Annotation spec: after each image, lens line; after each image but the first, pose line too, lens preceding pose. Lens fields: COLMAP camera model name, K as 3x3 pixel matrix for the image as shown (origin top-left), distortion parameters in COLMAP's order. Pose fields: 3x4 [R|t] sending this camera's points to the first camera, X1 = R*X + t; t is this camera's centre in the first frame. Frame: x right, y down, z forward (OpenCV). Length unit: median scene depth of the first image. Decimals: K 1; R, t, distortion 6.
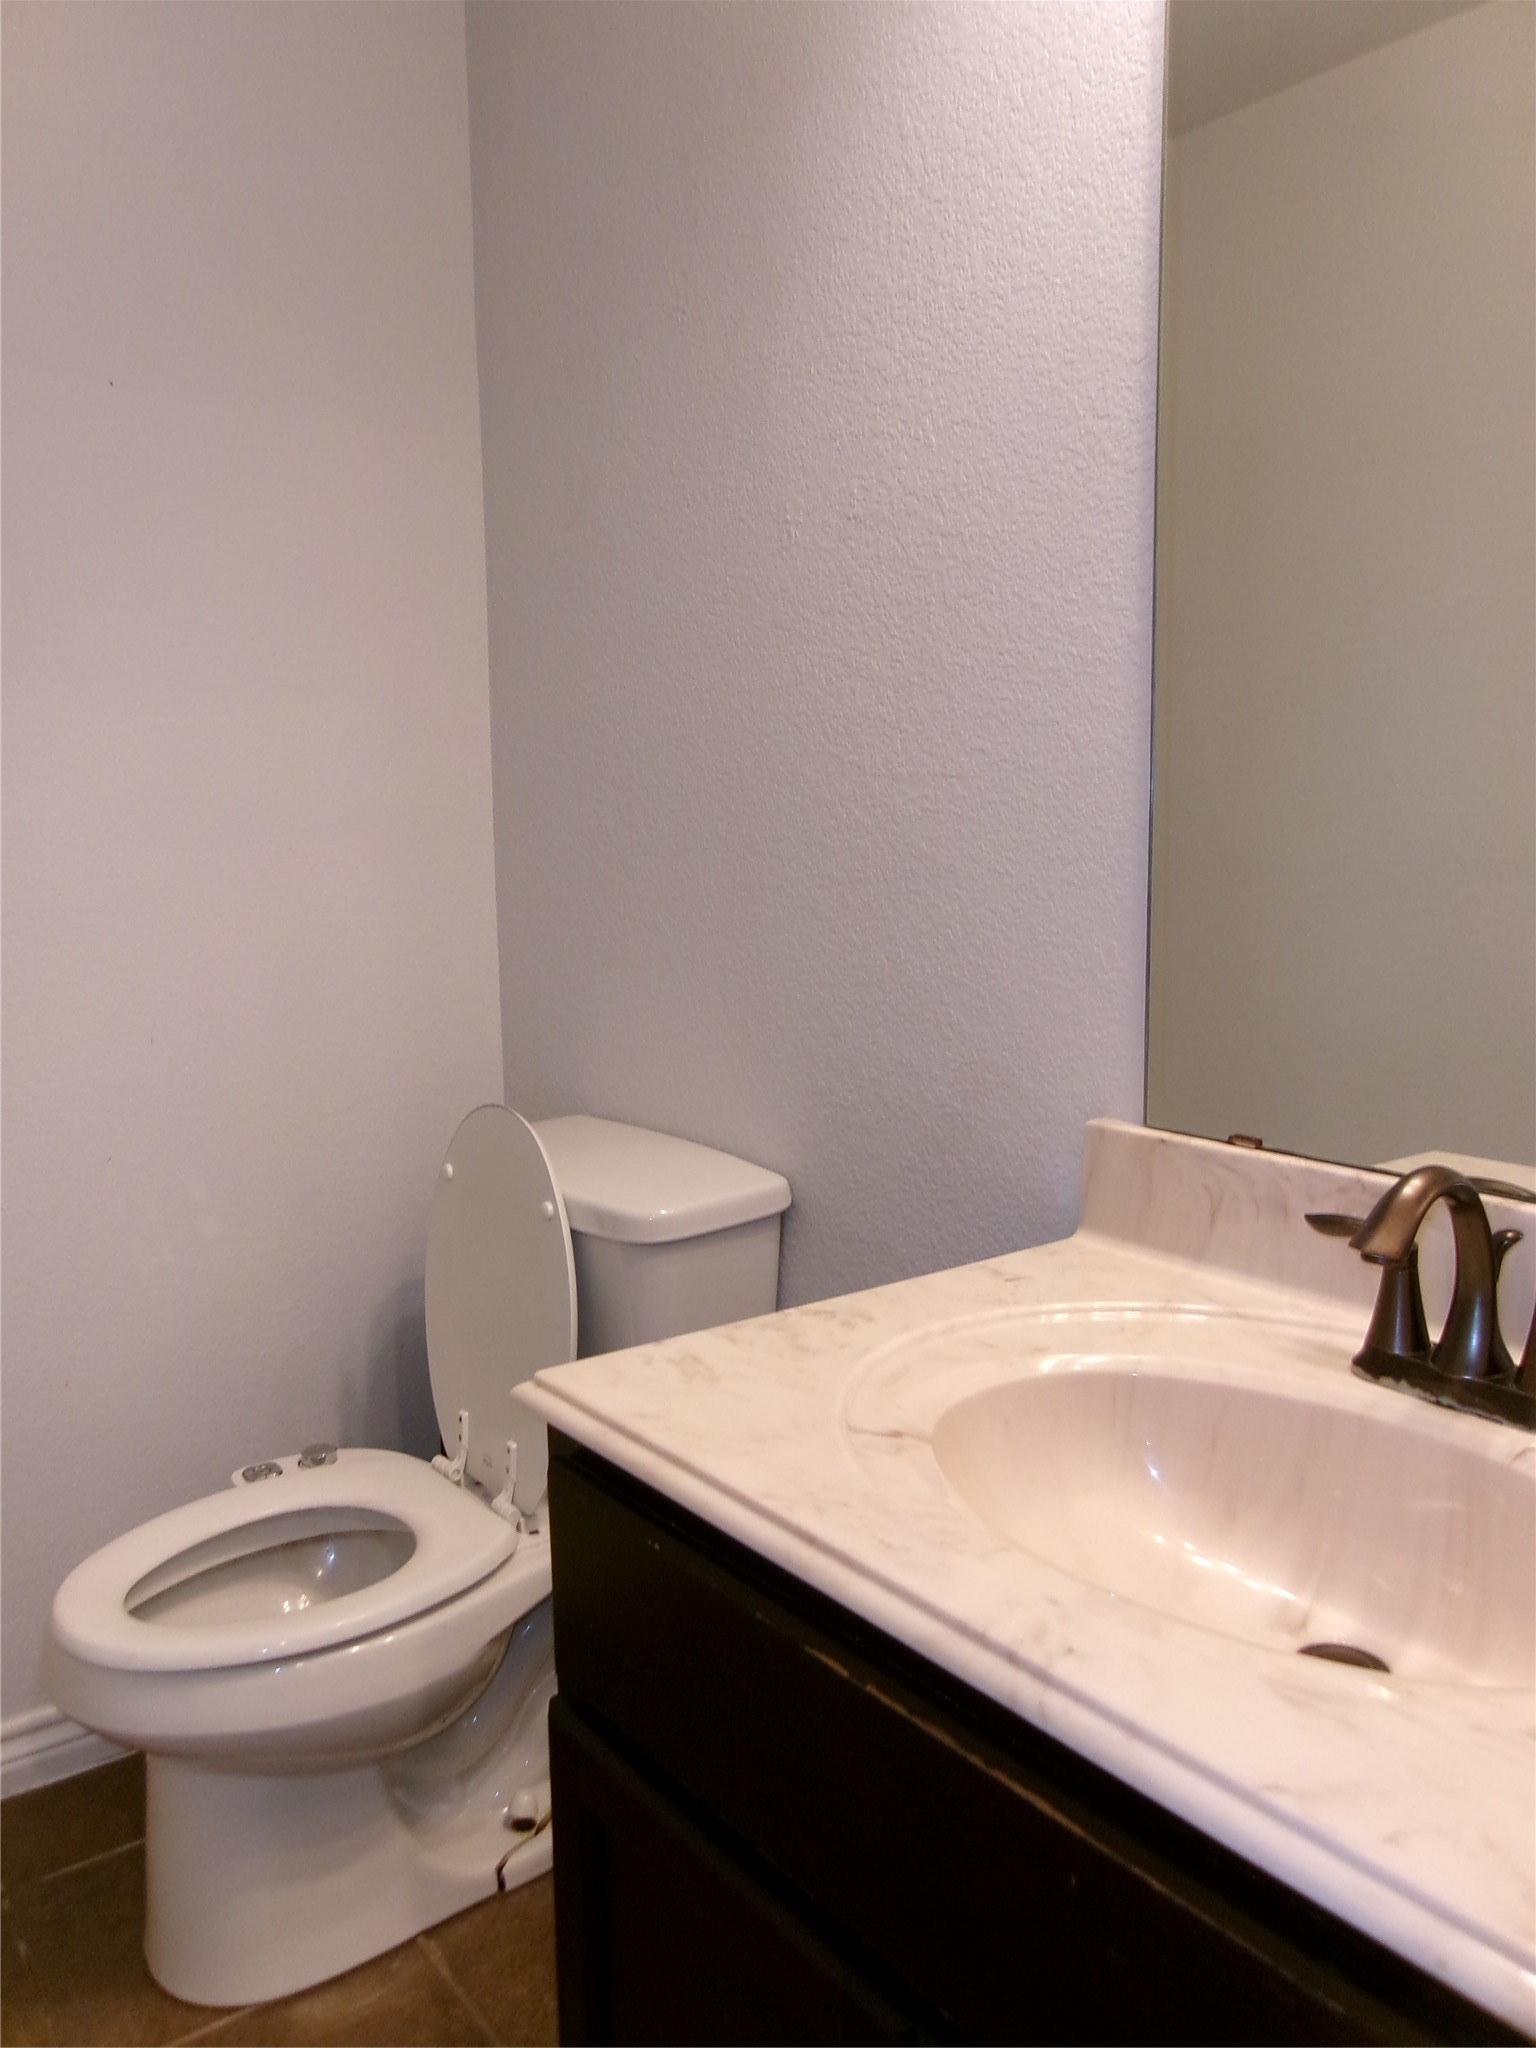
lens RADIAL K [[1593.4, 0, 764.6], [0, 1593.4, 1028.6], [0, 0, 1]] dist [-0.024605, 0.032498]
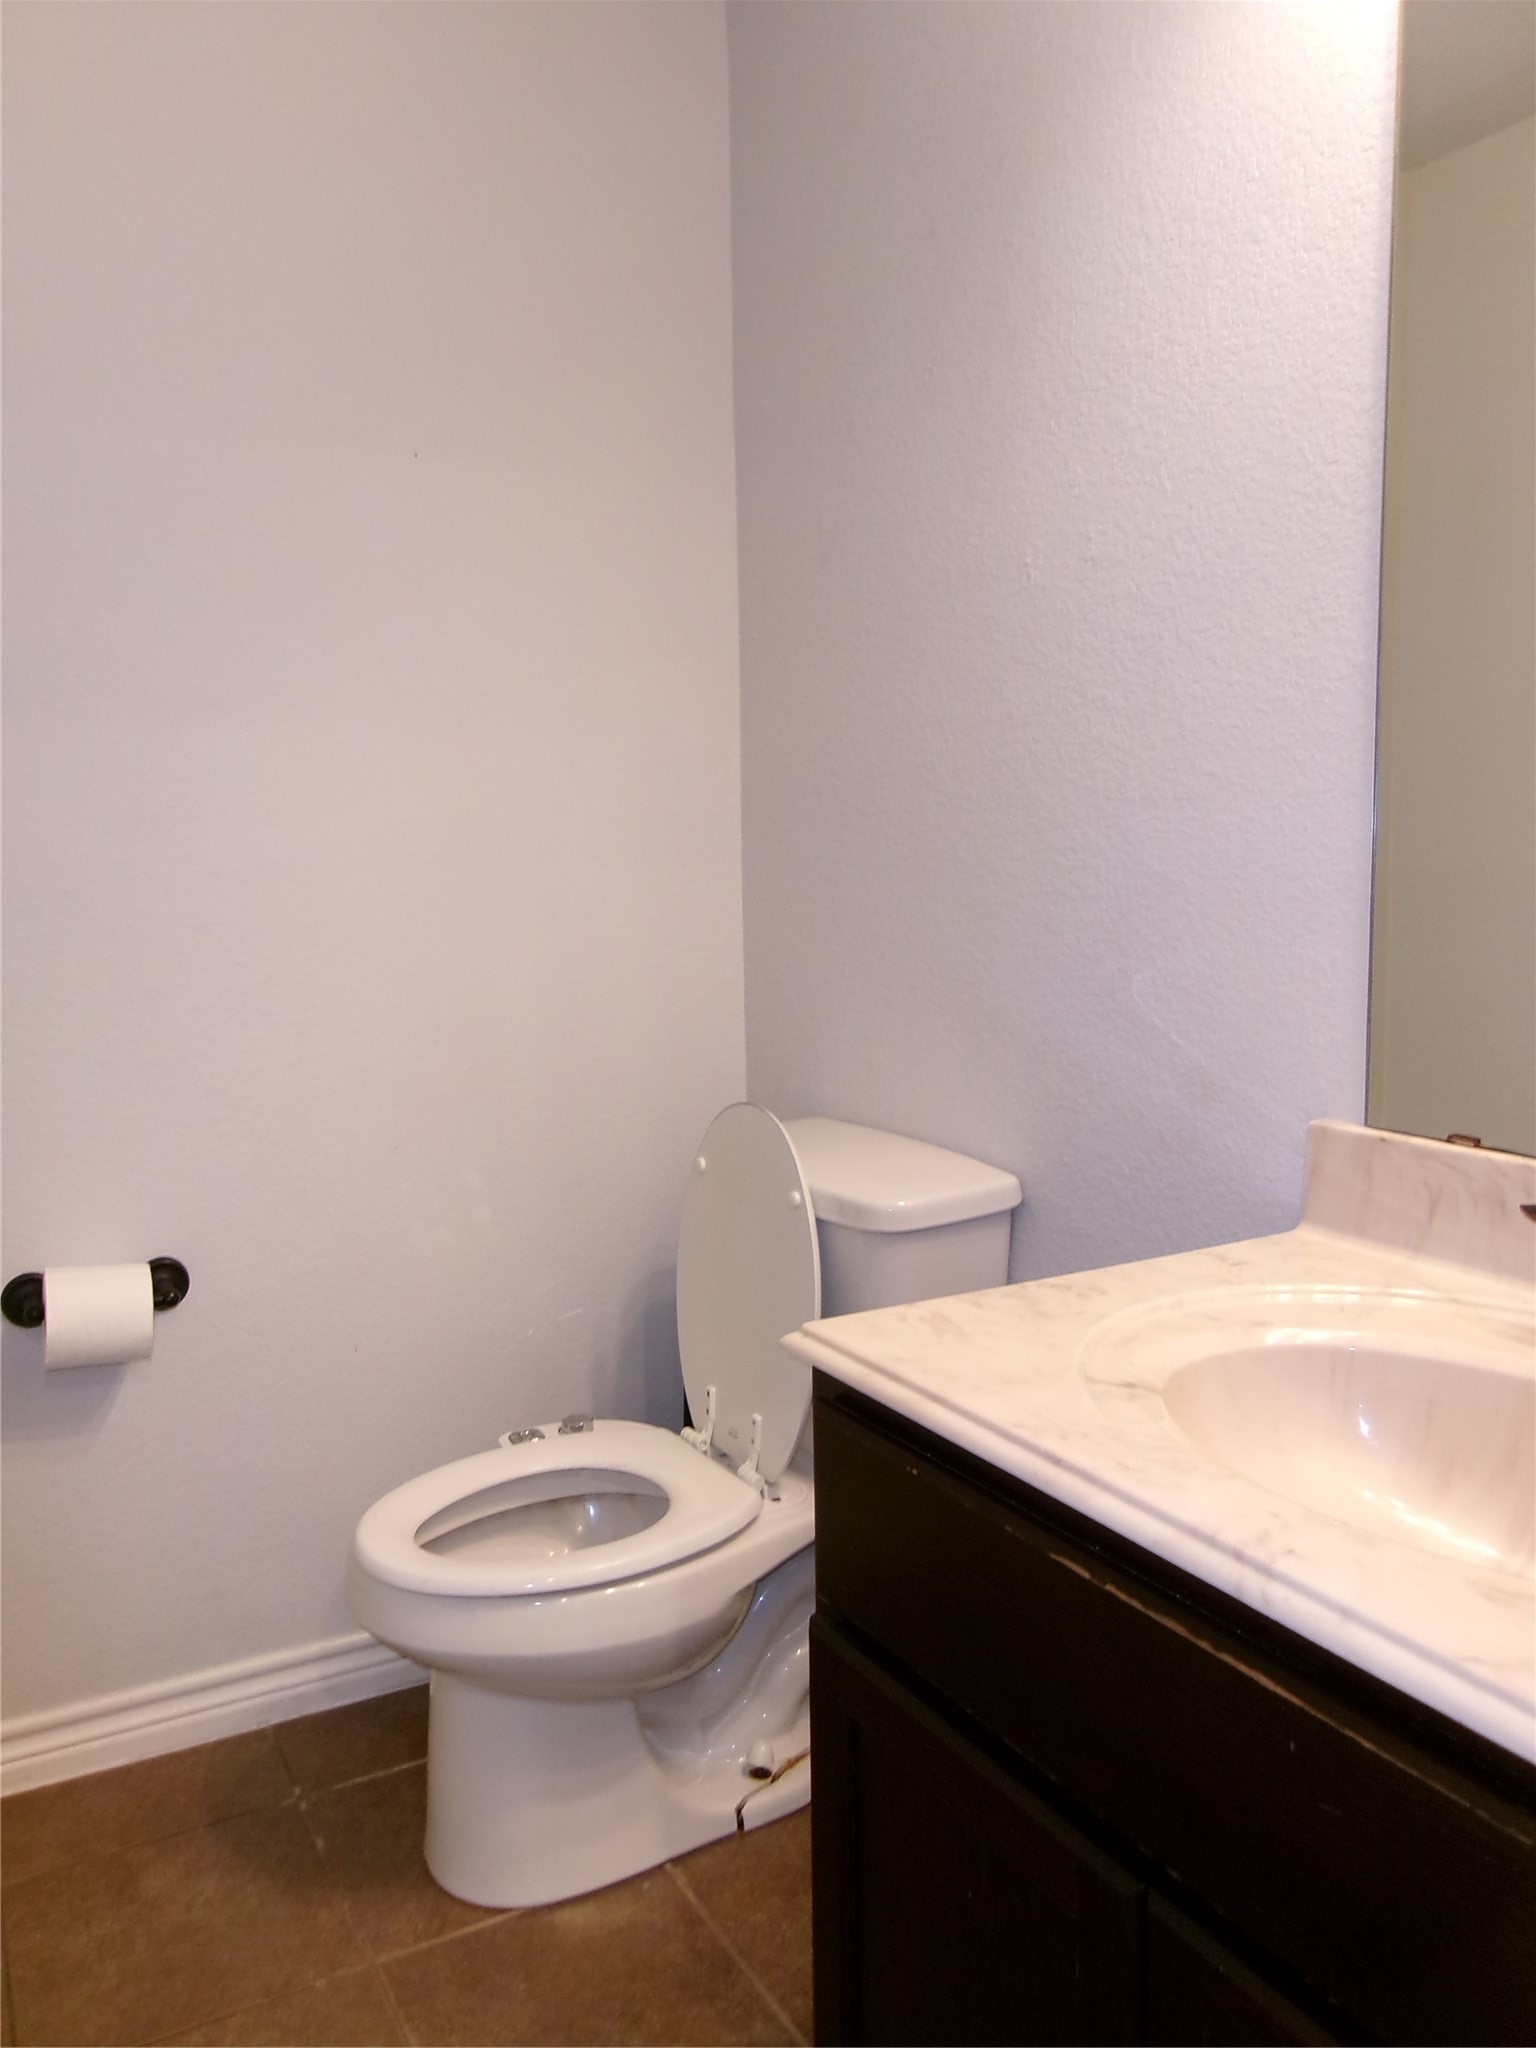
lens RADIAL K [[1599.0, 0, 768.0], [0, 1599.0, 1024.0], [0, 0, 1]] dist [-0.037129, 0.059077]
pose [[0.991706, 0.014849, -0.127670, -0.020411], [-0.017728, 0.999613, -0.021439, 0.021292], [0.127302, 0.023524, 0.991585, -0.097314]]
